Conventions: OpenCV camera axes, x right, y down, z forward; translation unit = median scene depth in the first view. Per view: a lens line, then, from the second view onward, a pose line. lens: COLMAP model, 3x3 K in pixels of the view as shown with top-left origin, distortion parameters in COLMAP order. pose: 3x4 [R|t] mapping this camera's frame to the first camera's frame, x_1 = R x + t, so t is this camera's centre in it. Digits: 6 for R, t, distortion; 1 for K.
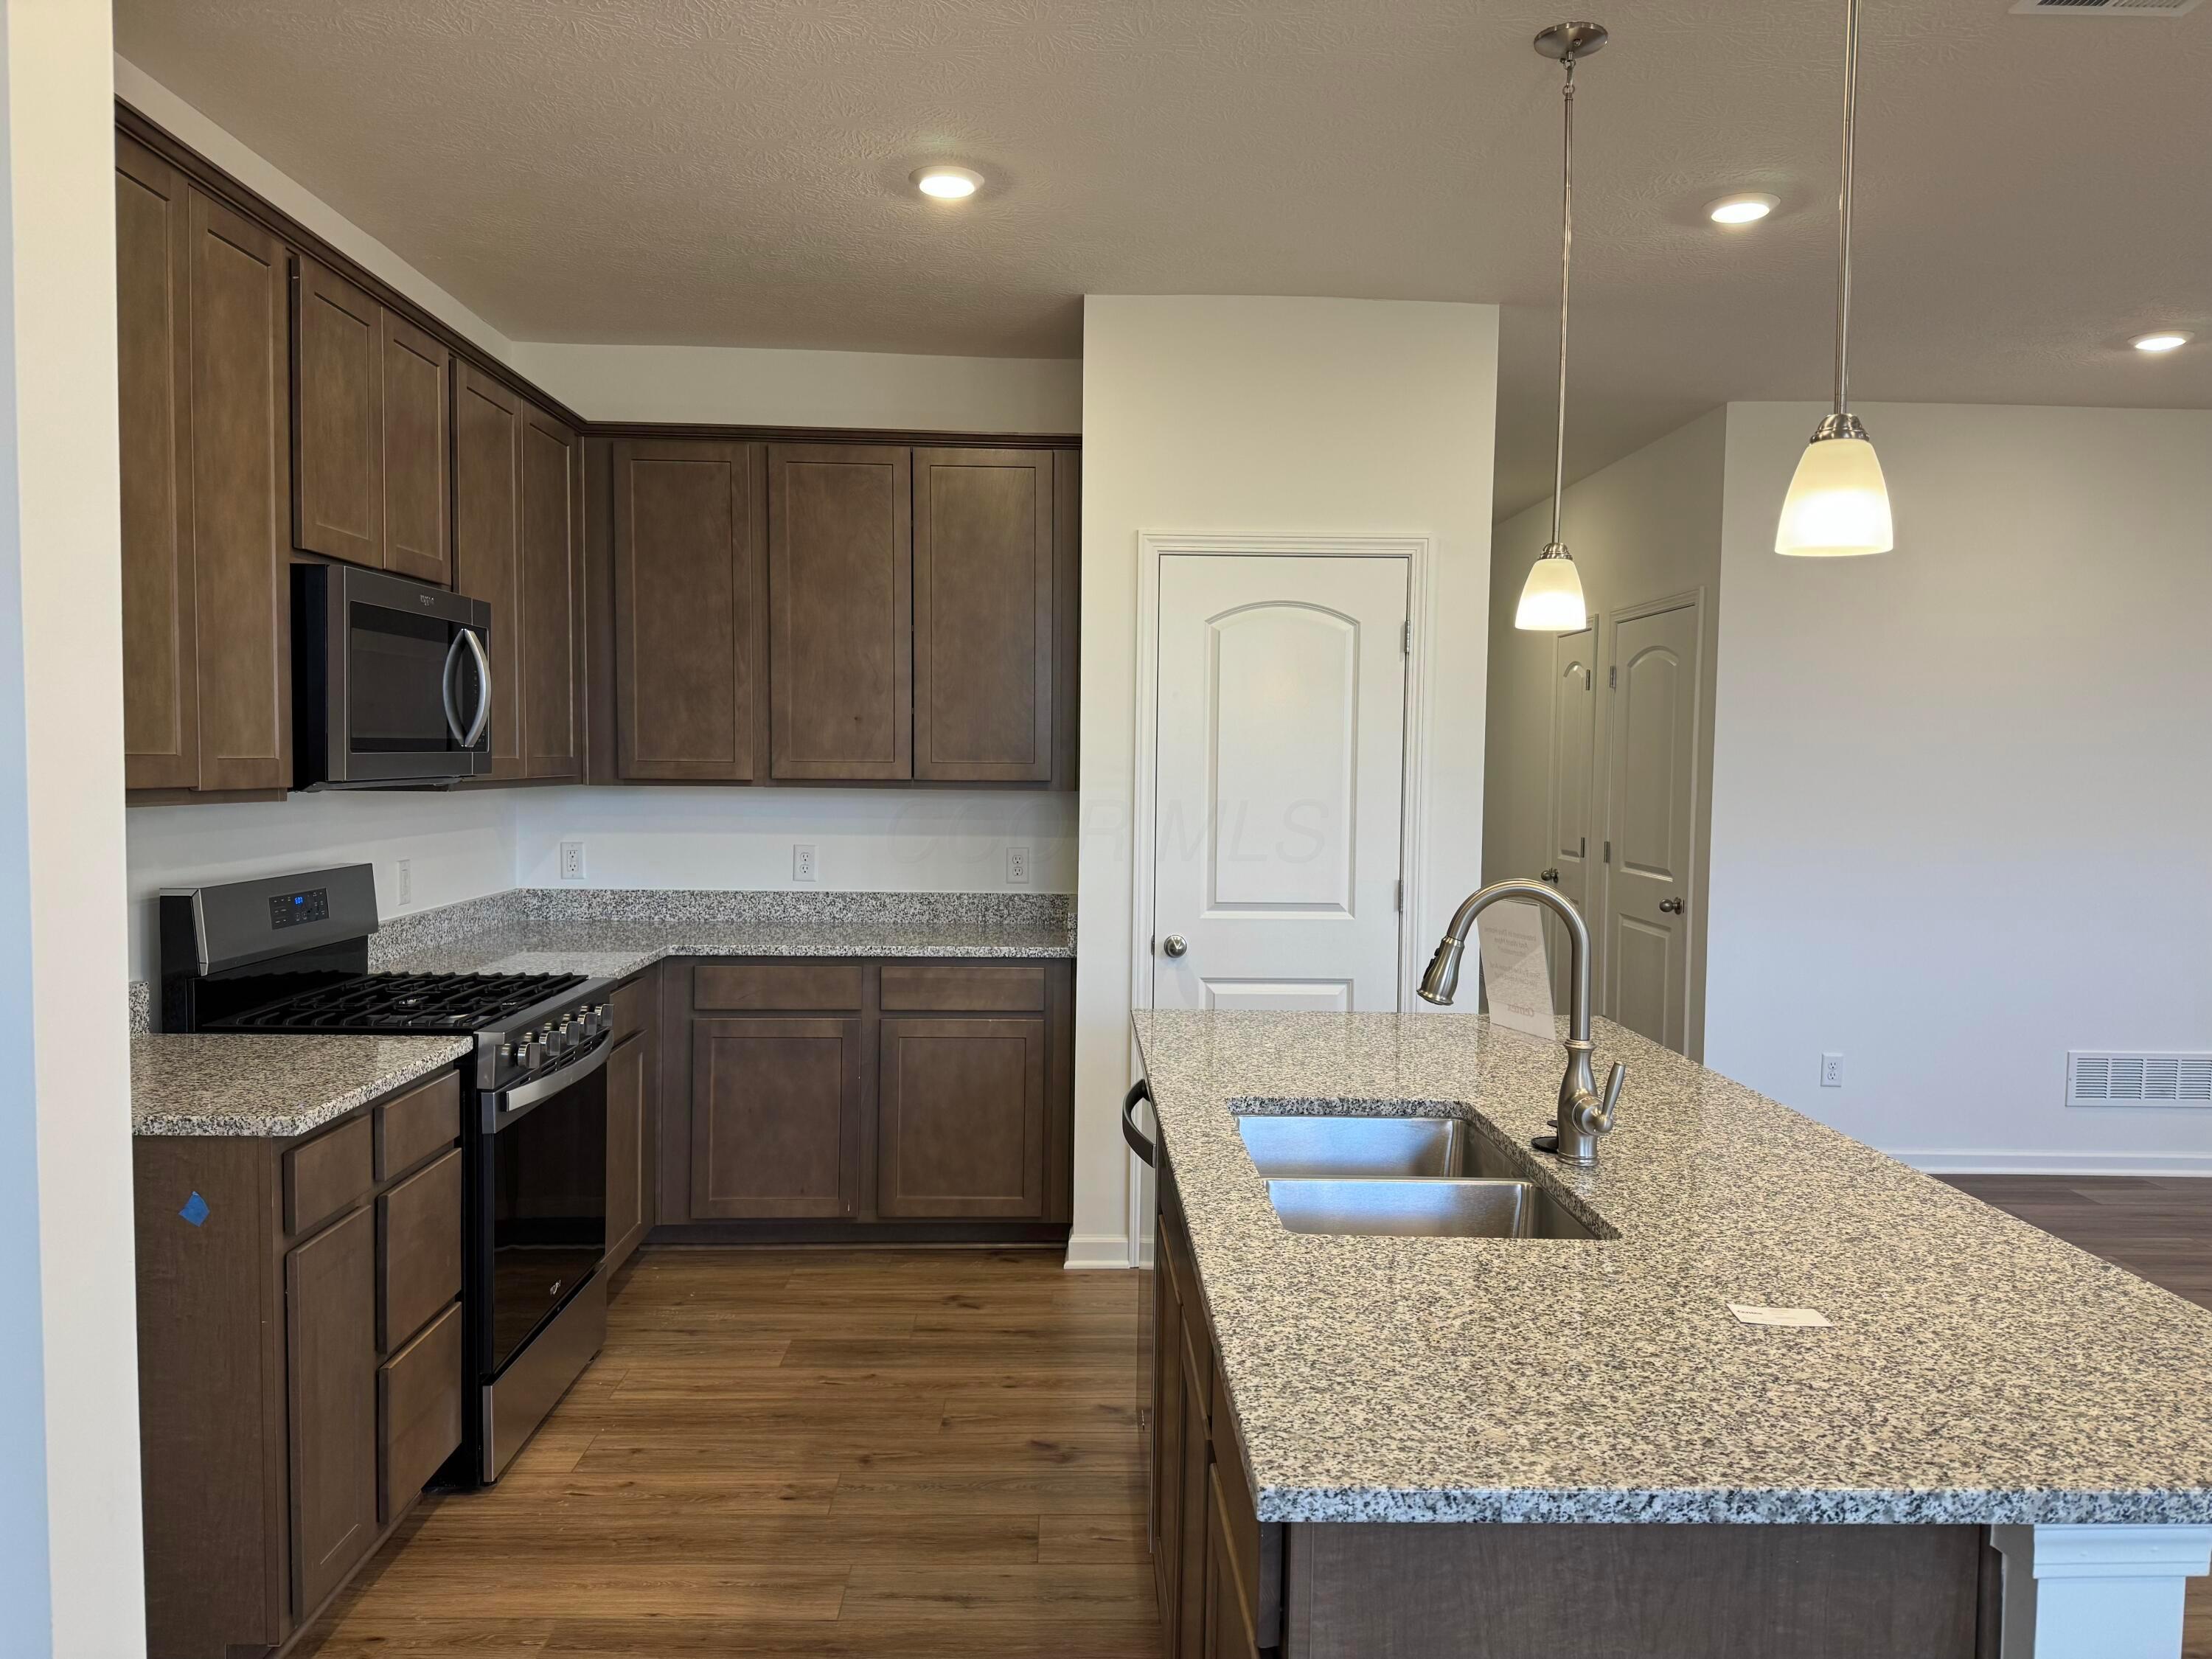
lens RADIAL K [[1517.8, 0, 1112.3], [0, 1517.8, 830.8], [0, 0, 1]] dist [0.068937, -0.106278]
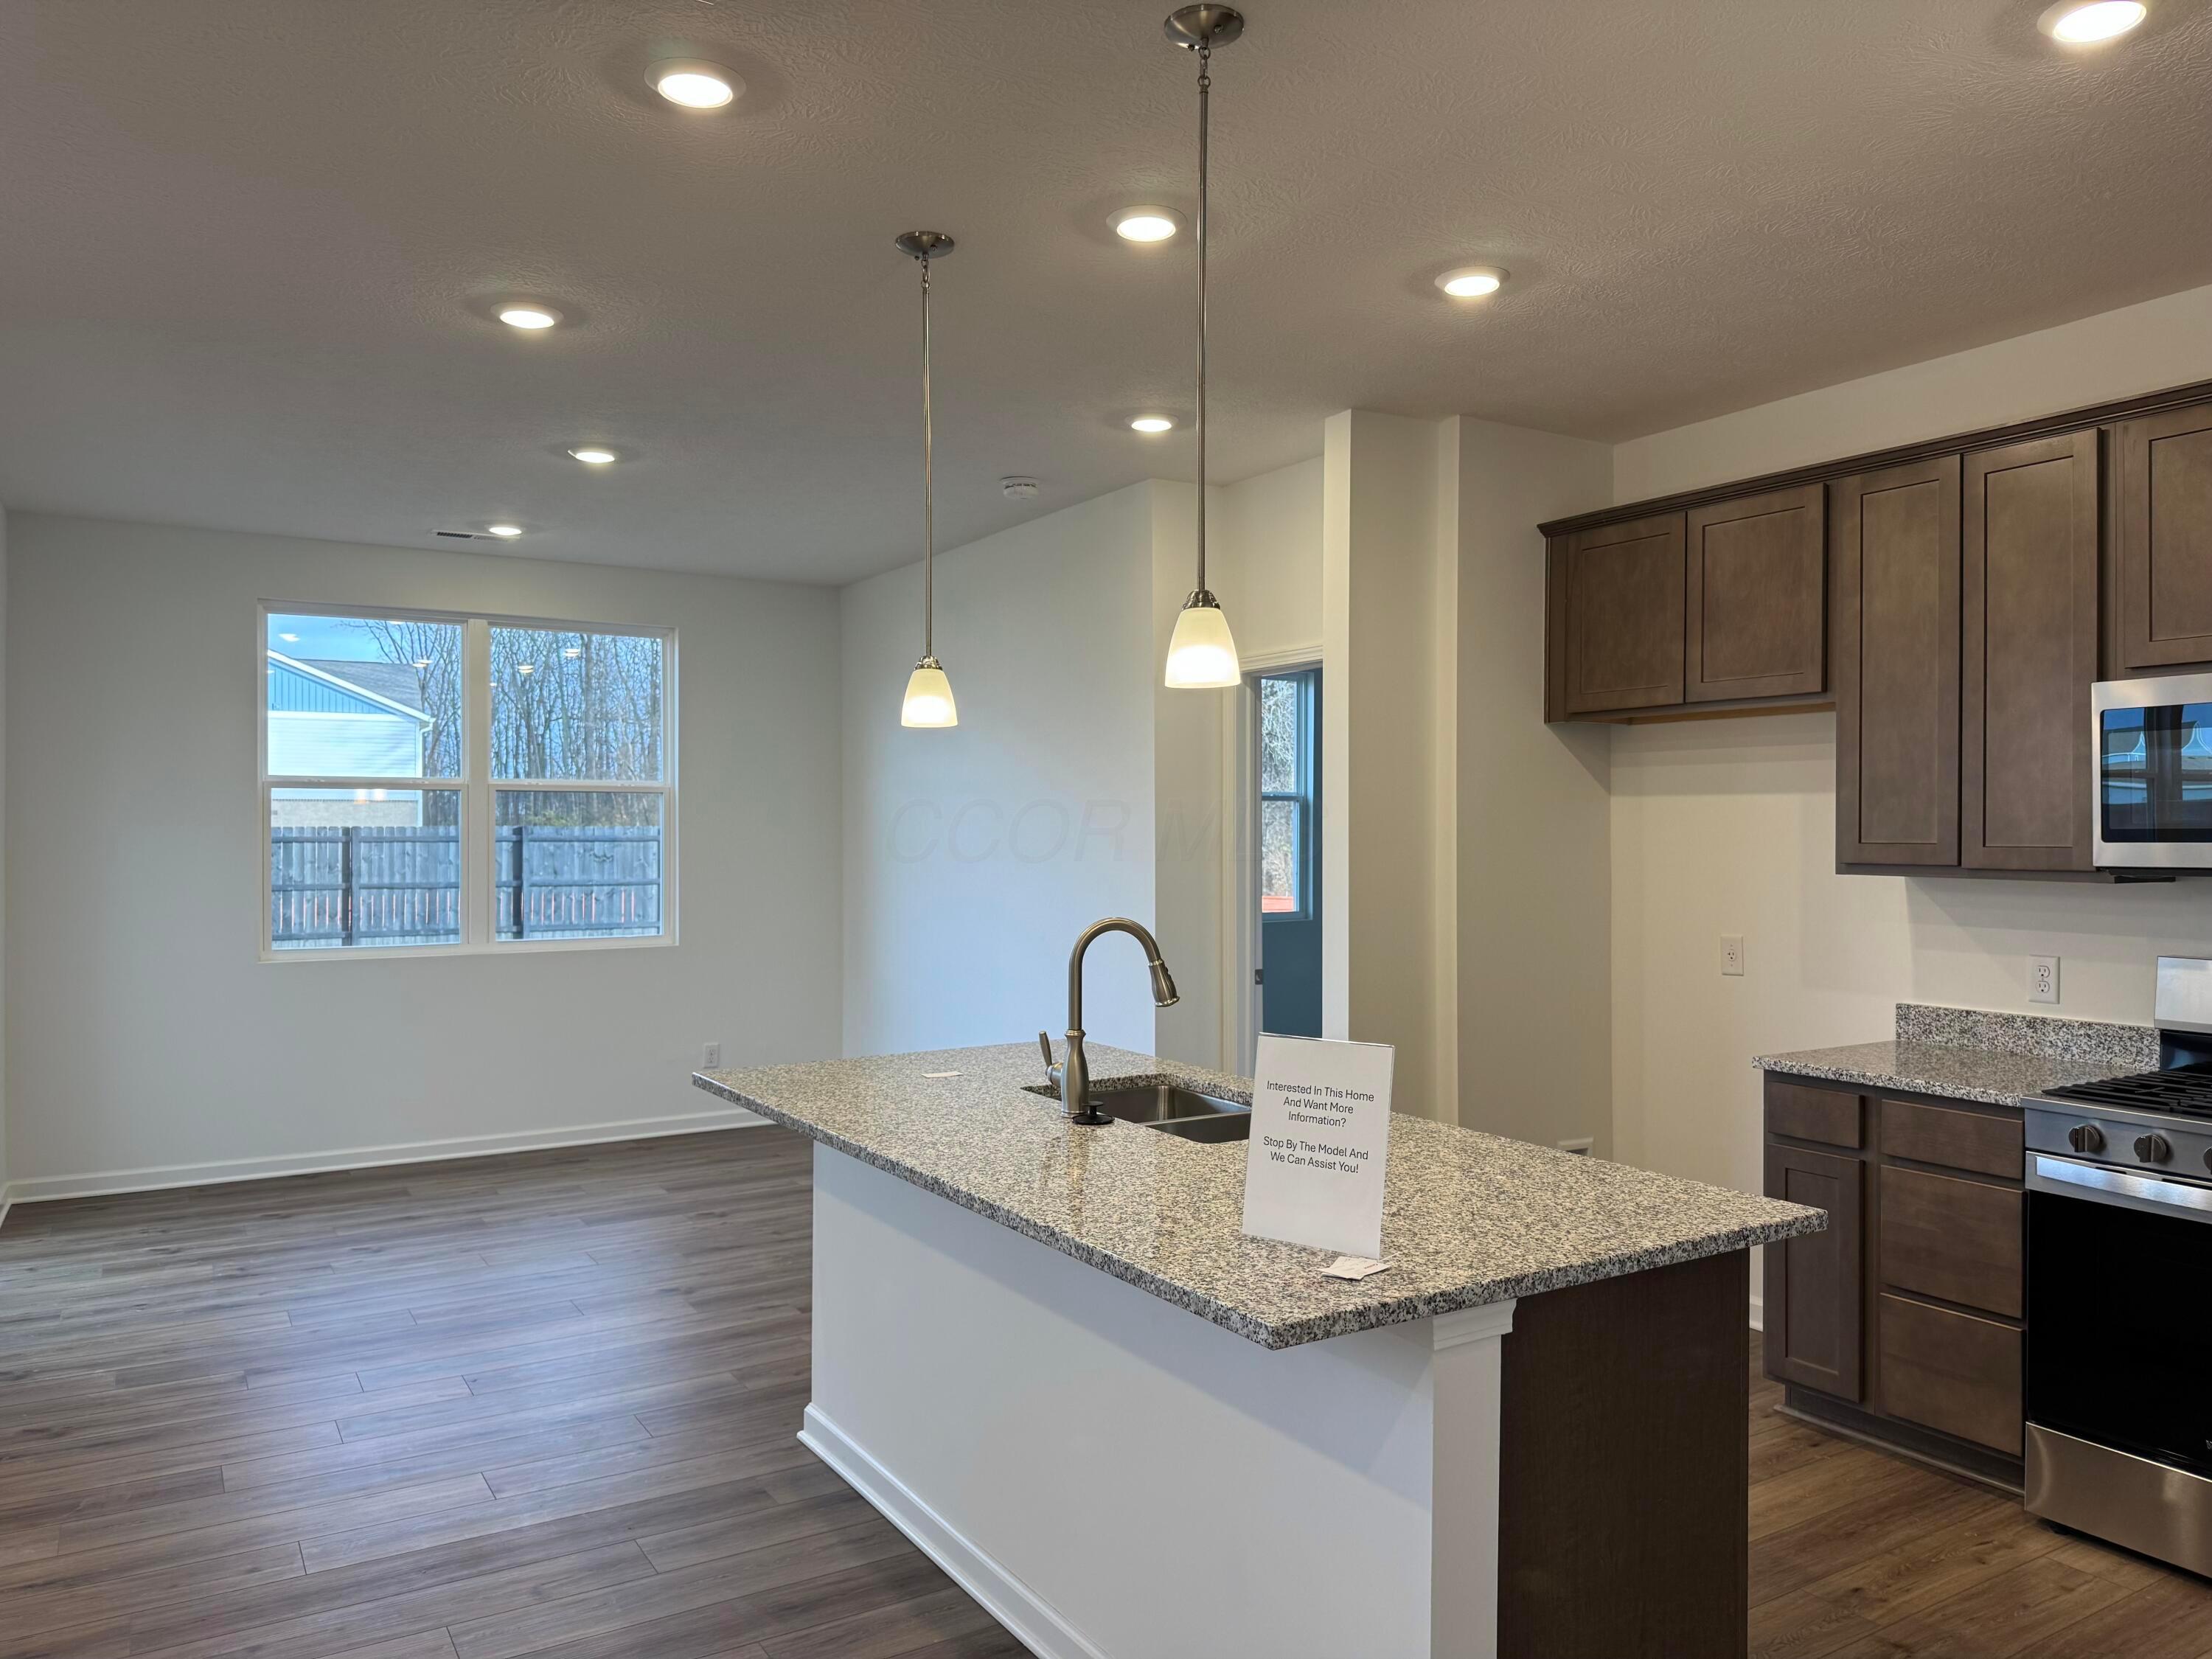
lens RADIAL K [[1517.8, 0, 1112.3], [0, 1517.8, 830.8], [0, 0, 1]] dist [0.068937, -0.106278]
pose [[-0.861245, -0.014893, -0.507971, 0.504321], [-0.037231, 0.998733, 0.033842, -0.048896], [0.506824, 0.048059, -0.860709, 1.124643]]
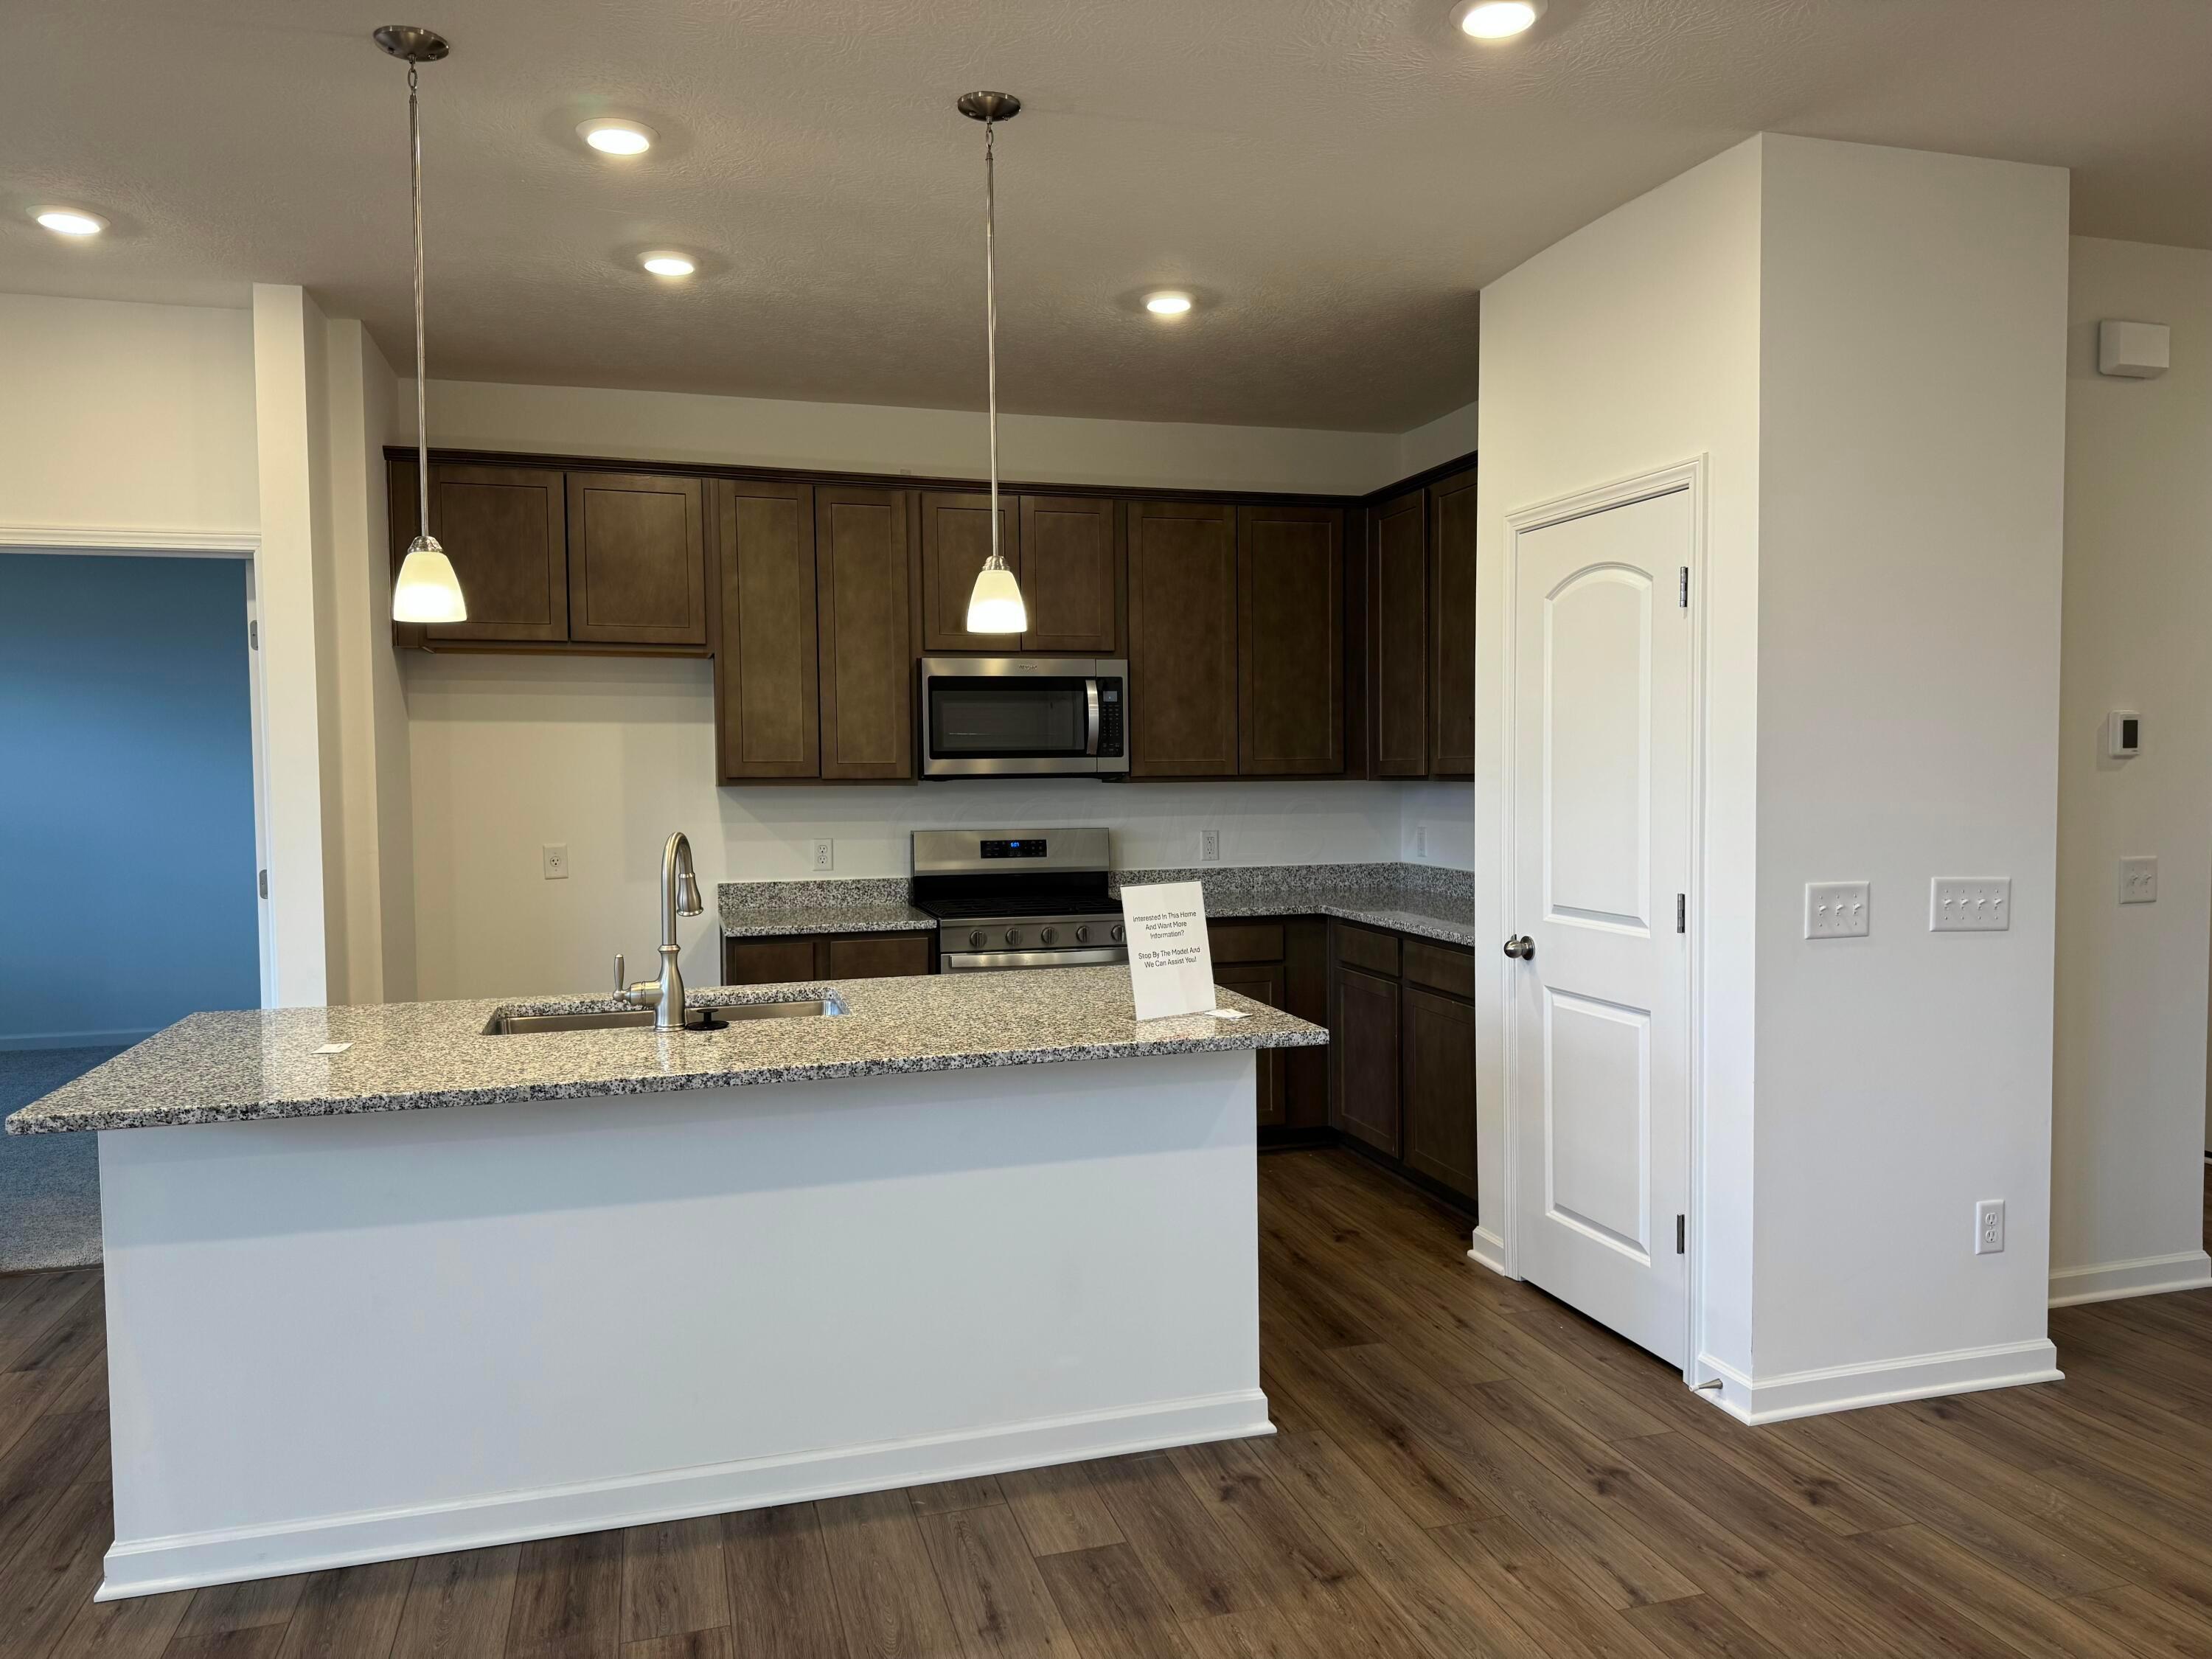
lens RADIAL K [[1517.8, 0, 1112.3], [0, 1517.8, 830.8], [0, 0, 1]] dist [0.068937, -0.106278]
pose [[0.251485, 0.029382, -0.967415, 0.908881], [-0.035897, 0.999135, 0.021014, -0.007134], [0.967195, 0.029442, 0.252323, 0.523042]]
